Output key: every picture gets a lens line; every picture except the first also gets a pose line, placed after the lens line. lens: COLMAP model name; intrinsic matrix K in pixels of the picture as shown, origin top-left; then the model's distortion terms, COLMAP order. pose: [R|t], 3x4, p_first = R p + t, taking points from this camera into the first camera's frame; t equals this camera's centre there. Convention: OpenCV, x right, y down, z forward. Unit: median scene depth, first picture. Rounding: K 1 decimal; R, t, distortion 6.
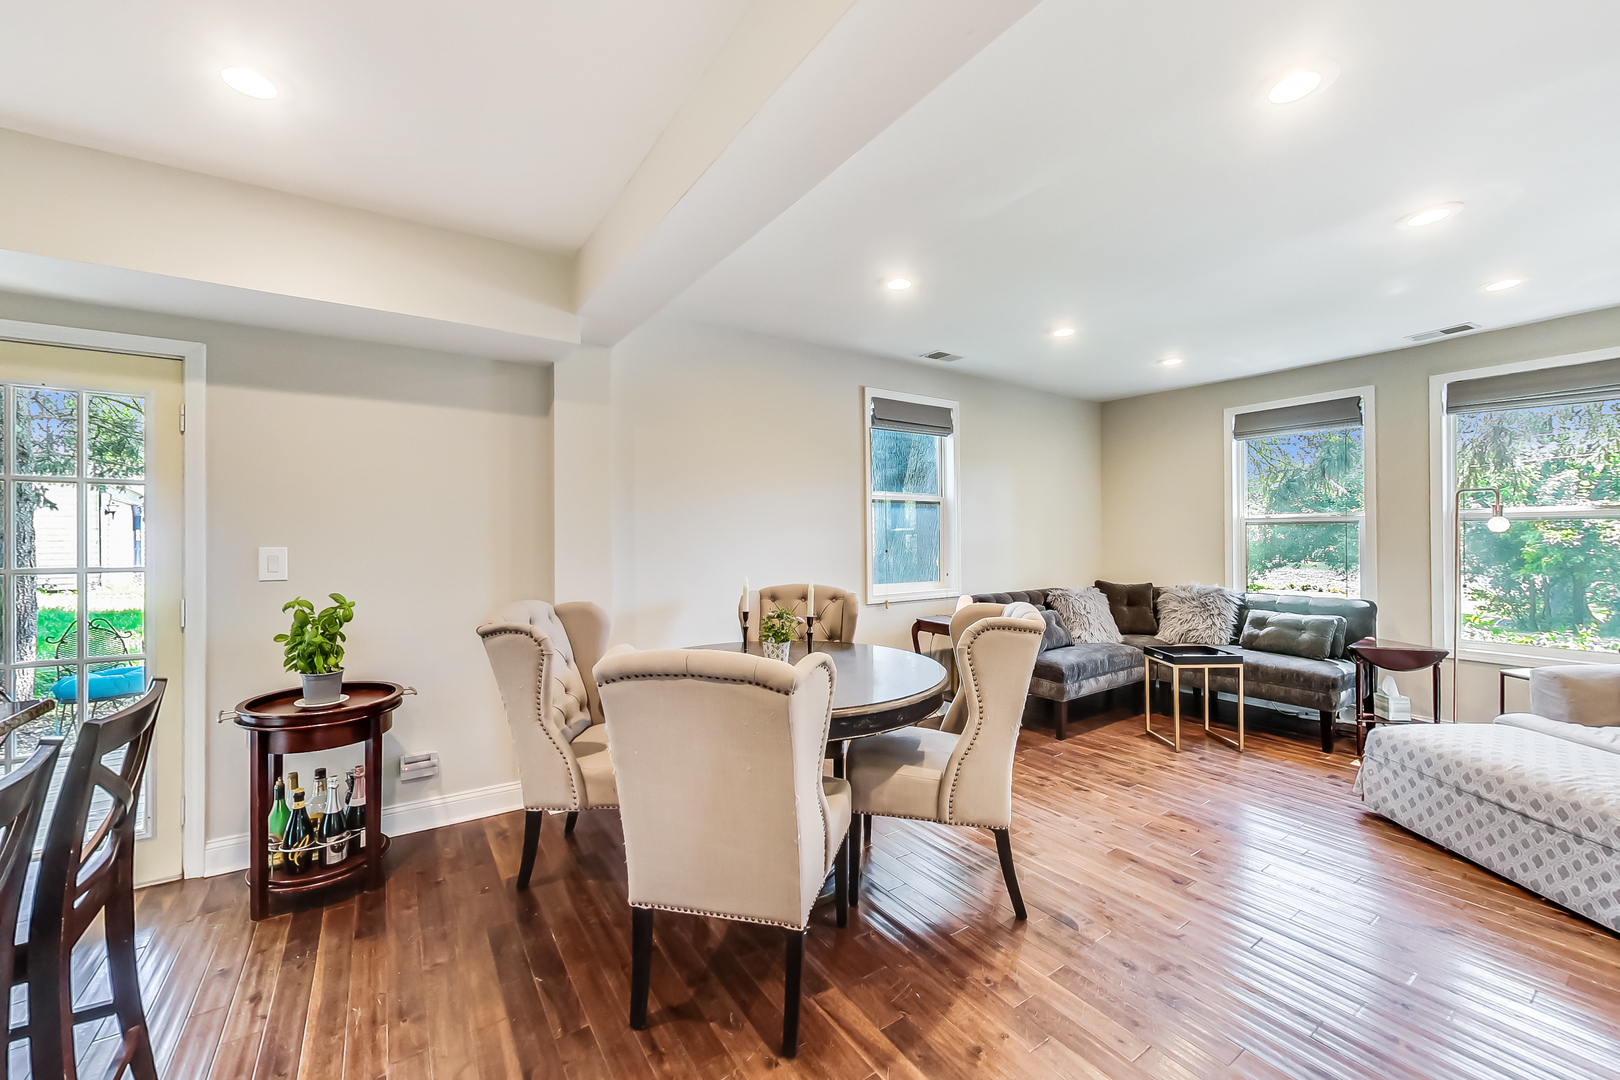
lens RADIAL K [[639.3, 0, 812.5], [0, 639.3, 536.4], [0, 0, 1]] dist [-0.003138, 0.000147]
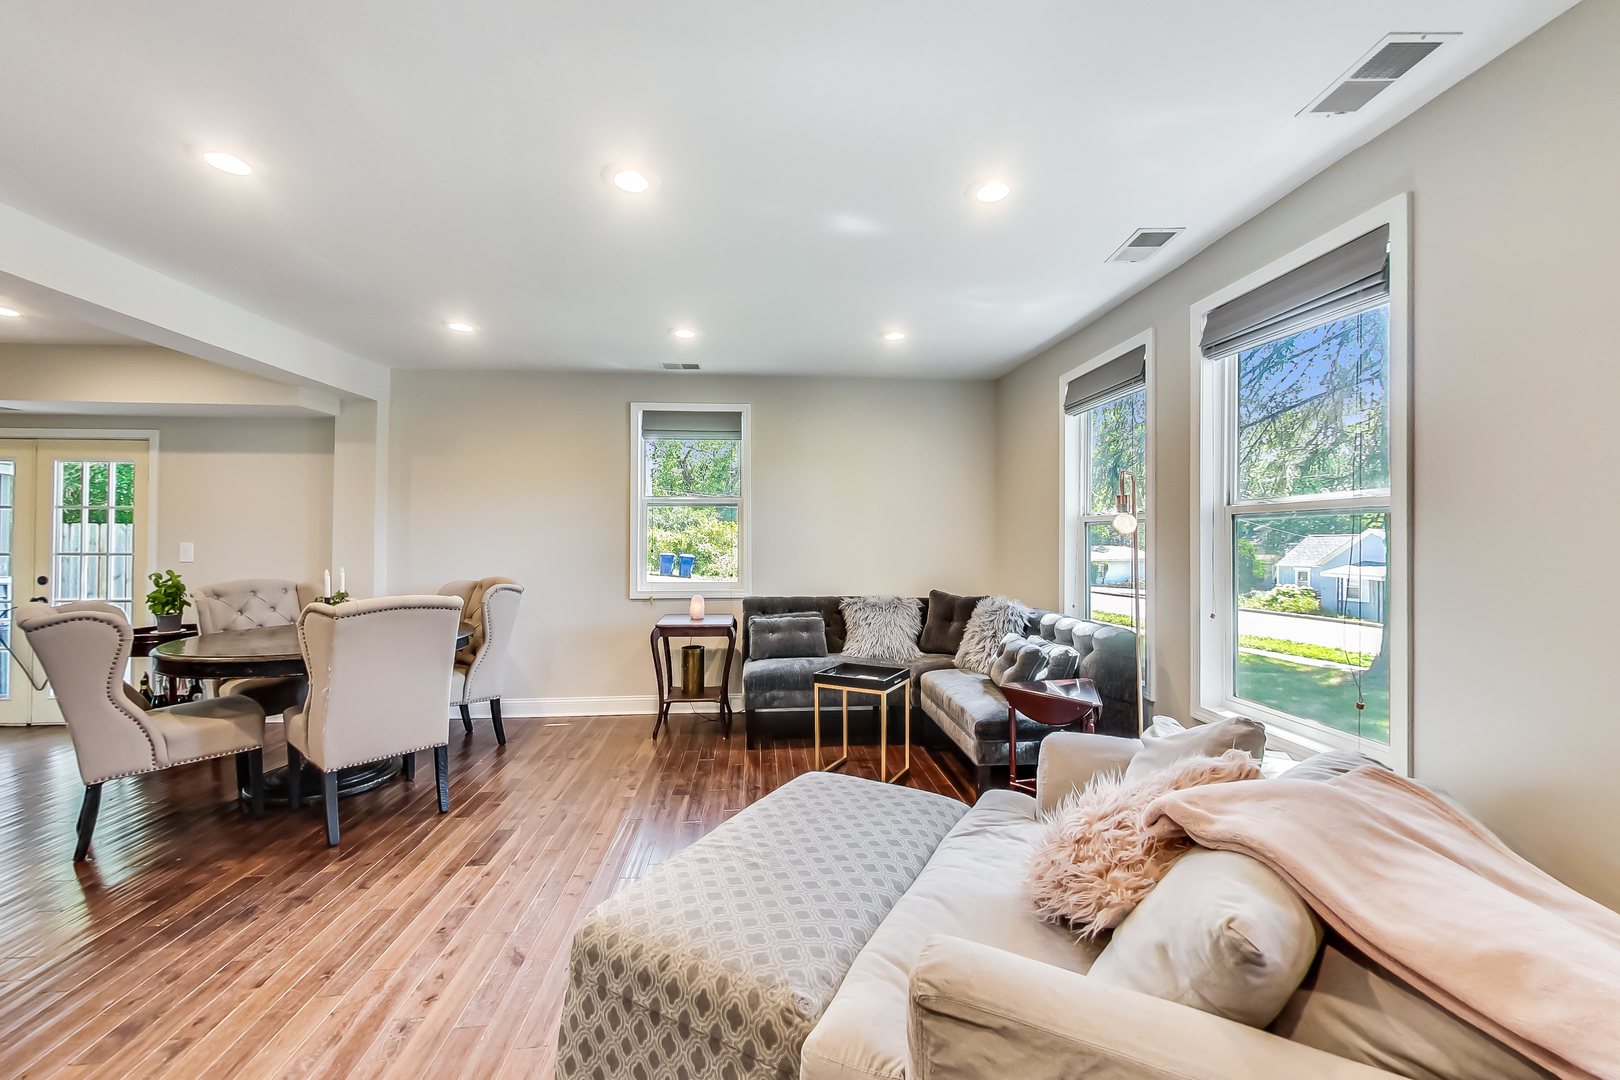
lens RADIAL K [[639.3, 0, 807.0], [0, 639.3, 543.6], [0, 0, 1]] dist [-0.003138, 0.000147]
pose [[0.867378, 0.011153, -0.497524, 1.246001], [-0.003195, 0.999853, 0.016844, -0.012487], [0.497639, -0.013021, 0.867287, 0.274397]]
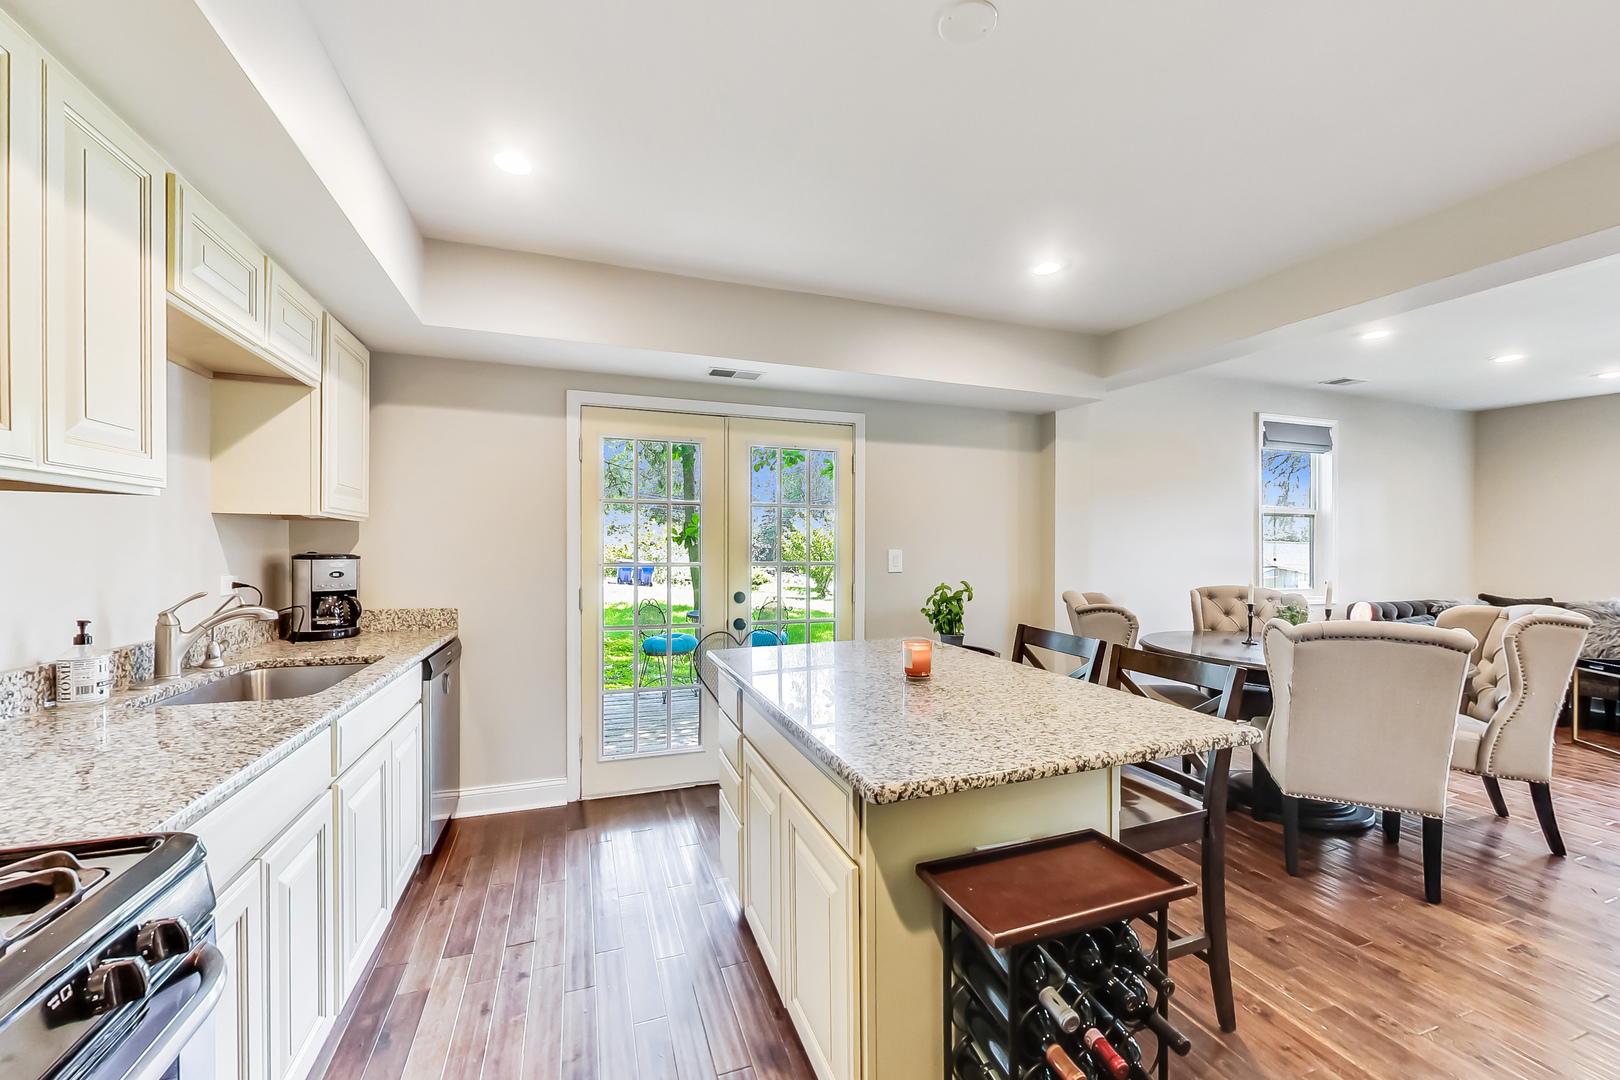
lens RADIAL K [[639.3, 0, 801.4], [0, 639.3, 550.7], [0, 0, 1]] dist [-0.003138, 0.000147]
pose [[0.965504, 0.015130, -0.259950, -0.559923], [-0.011812, 0.999828, 0.014324, 0.002182], [0.260122, -0.010759, 0.965516, -0.407507]]
